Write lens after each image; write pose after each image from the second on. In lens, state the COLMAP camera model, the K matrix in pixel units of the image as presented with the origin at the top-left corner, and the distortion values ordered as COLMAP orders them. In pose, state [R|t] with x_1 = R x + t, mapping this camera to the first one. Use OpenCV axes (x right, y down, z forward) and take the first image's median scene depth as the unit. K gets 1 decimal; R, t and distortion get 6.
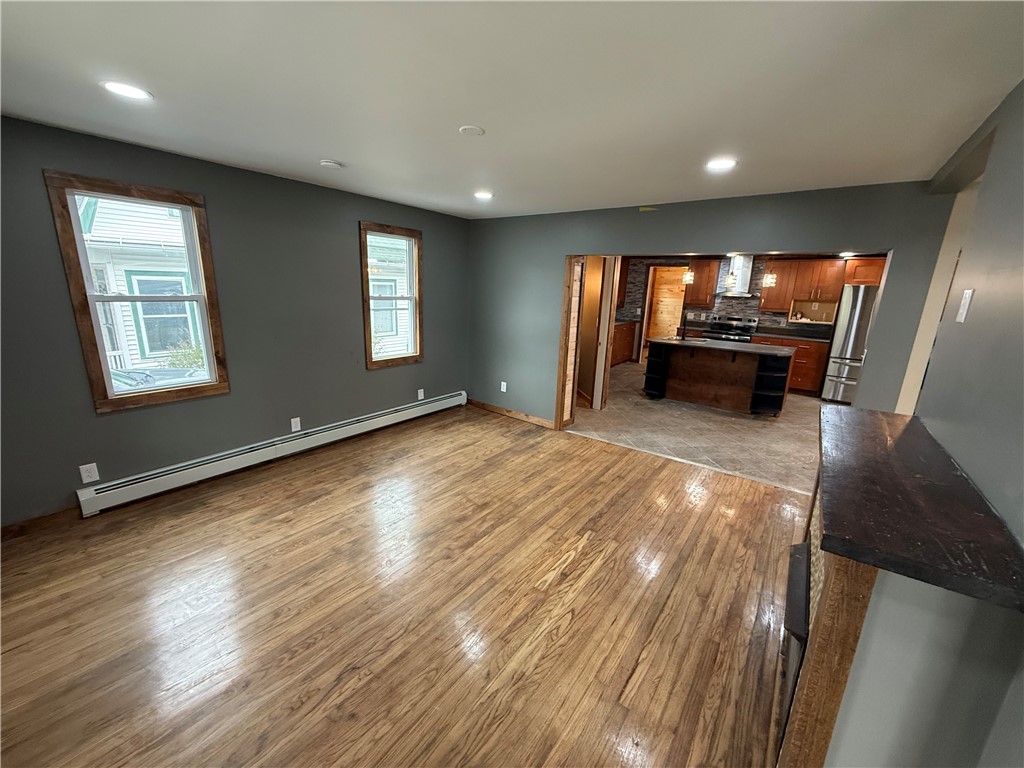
lens RADIAL K [[405.2, 0, 510.5], [0, 405.2, 383.0], [0, 0, 1]] dist [0.000999, 0.000093]
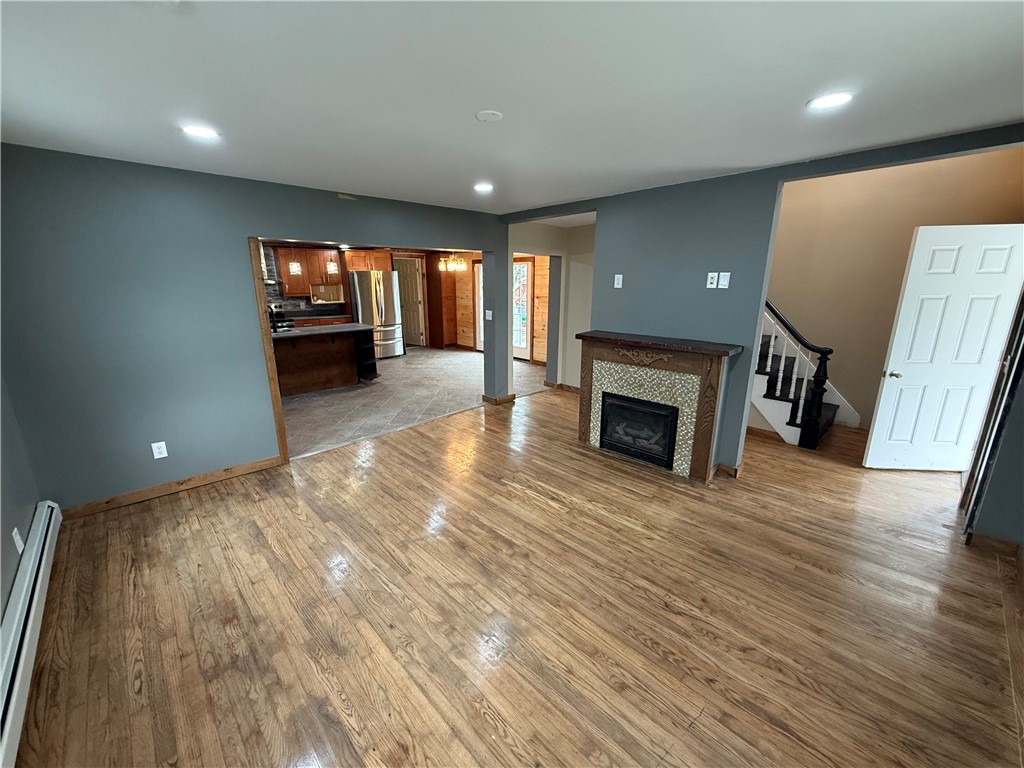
lens RADIAL K [[405.2, 0, 510.5], [0, 405.2, 383.0], [0, 0, 1]] dist [0.000999, 0.000093]
pose [[0.158669, -0.274262, 0.948475, -0.803104], [0.235638, 0.943404, 0.233376, -0.171231], [-0.958801, 0.186467, 0.214316, 0.605489]]
